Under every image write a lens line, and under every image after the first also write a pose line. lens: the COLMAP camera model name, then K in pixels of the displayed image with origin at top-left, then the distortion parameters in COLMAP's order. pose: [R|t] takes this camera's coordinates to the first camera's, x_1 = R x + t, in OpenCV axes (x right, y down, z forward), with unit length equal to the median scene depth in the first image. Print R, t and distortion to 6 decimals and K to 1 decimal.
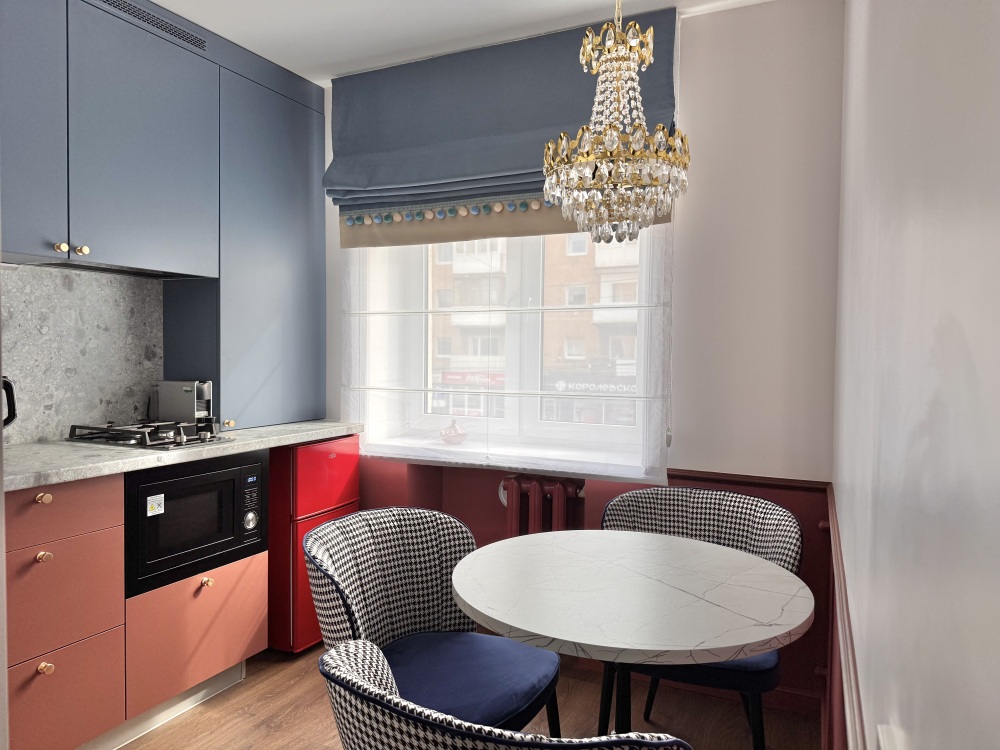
lens RADIAL K [[711.3, 0, 495.5], [0, 711.3, 378.0], [0, 0, 1]] dist [0.056061, -0.070162]
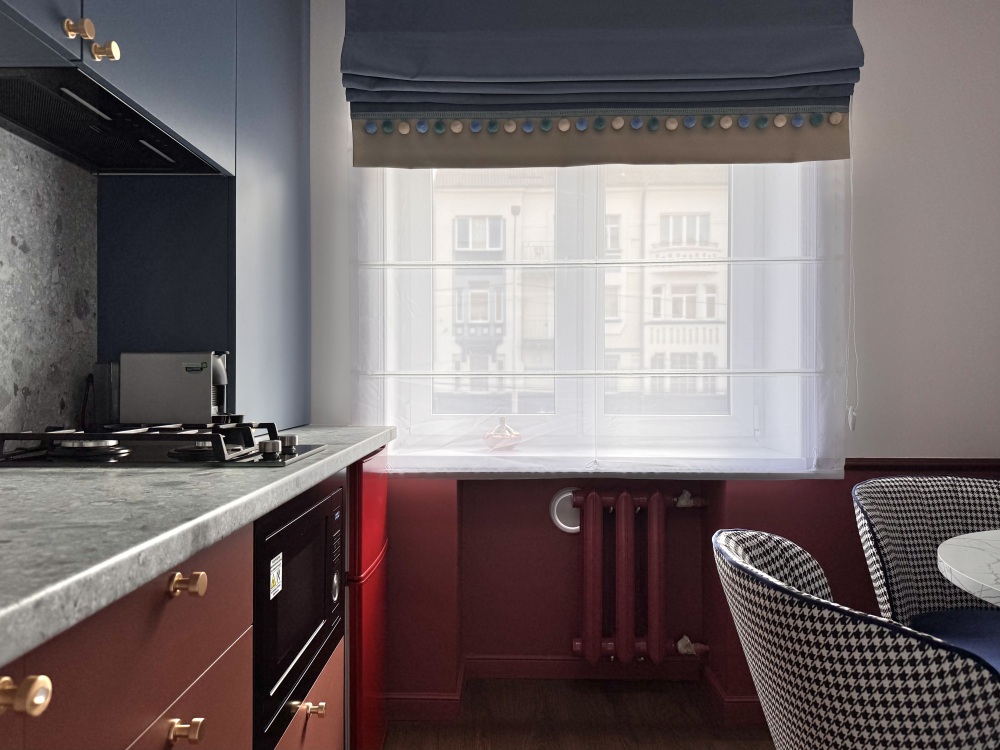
lens RADIAL K [[711.3, 0, 485.3], [0, 711.3, 384.8], [0, 0, 1]] dist [0.056061, -0.070162]
pose [[0.912349, -0.015529, 0.409119, -0.459431], [0.026791, 0.999403, -0.021809, 0.049860], [-0.408537, 0.030858, 0.912220, 0.407754]]
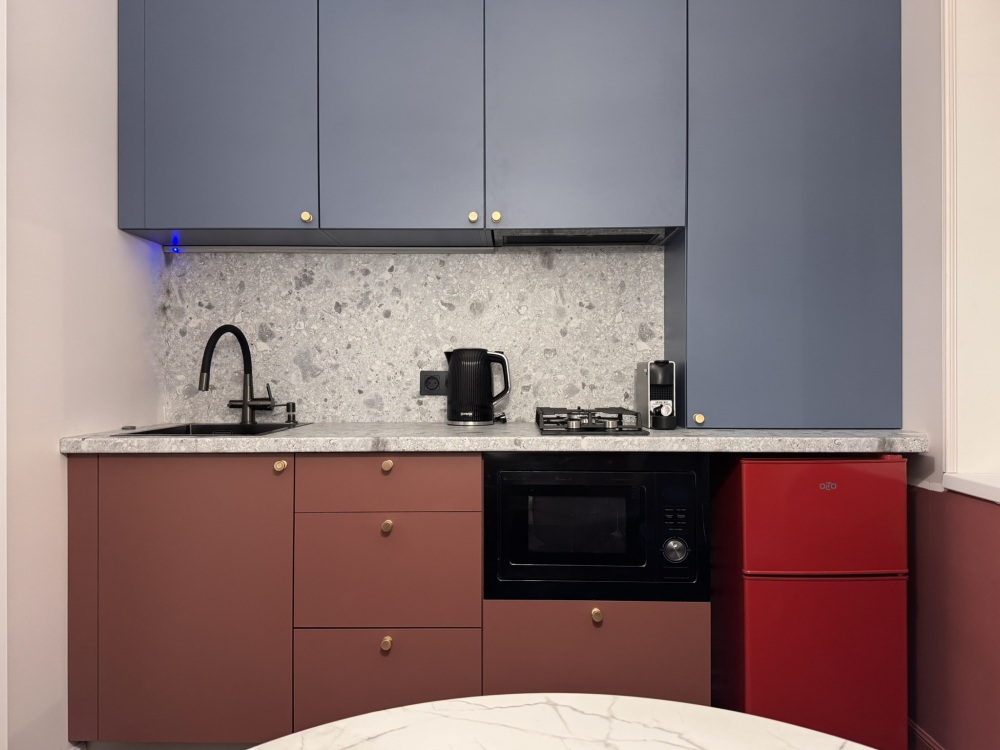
lens RADIAL K [[711.3, 0, 495.1], [0, 711.3, 372.5], [0, 0, 1]] dist [0.056061, -0.070162]
pose [[0.404033, -0.013628, -0.914643, 0.240874], [-0.029832, 0.999161, -0.028065, 0.045310], [0.914258, 0.038624, 0.403288, 0.533677]]
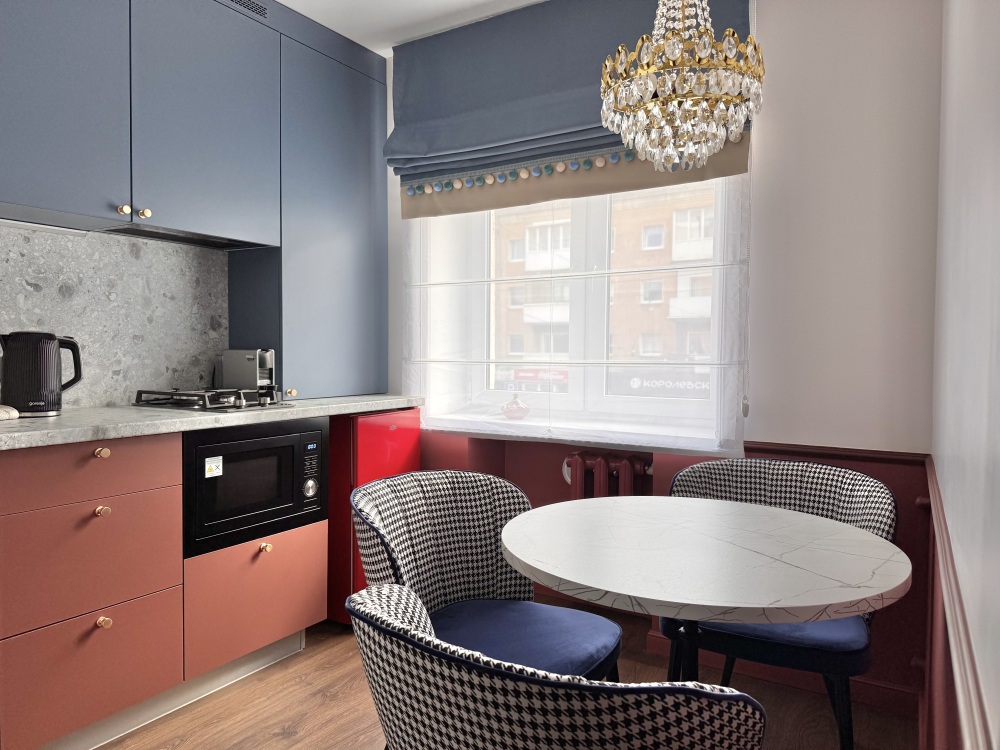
lens RADIAL K [[711.3, 0, 494.6], [0, 711.3, 375.5], [0, 0, 1]] dist [0.056061, -0.070162]
pose [[0.994430, -0.000432, -0.105401, 0.017193], [0.000098, 0.999995, -0.003174, 0.045290], [0.105402, 0.003146, 0.994425, 0.041917]]
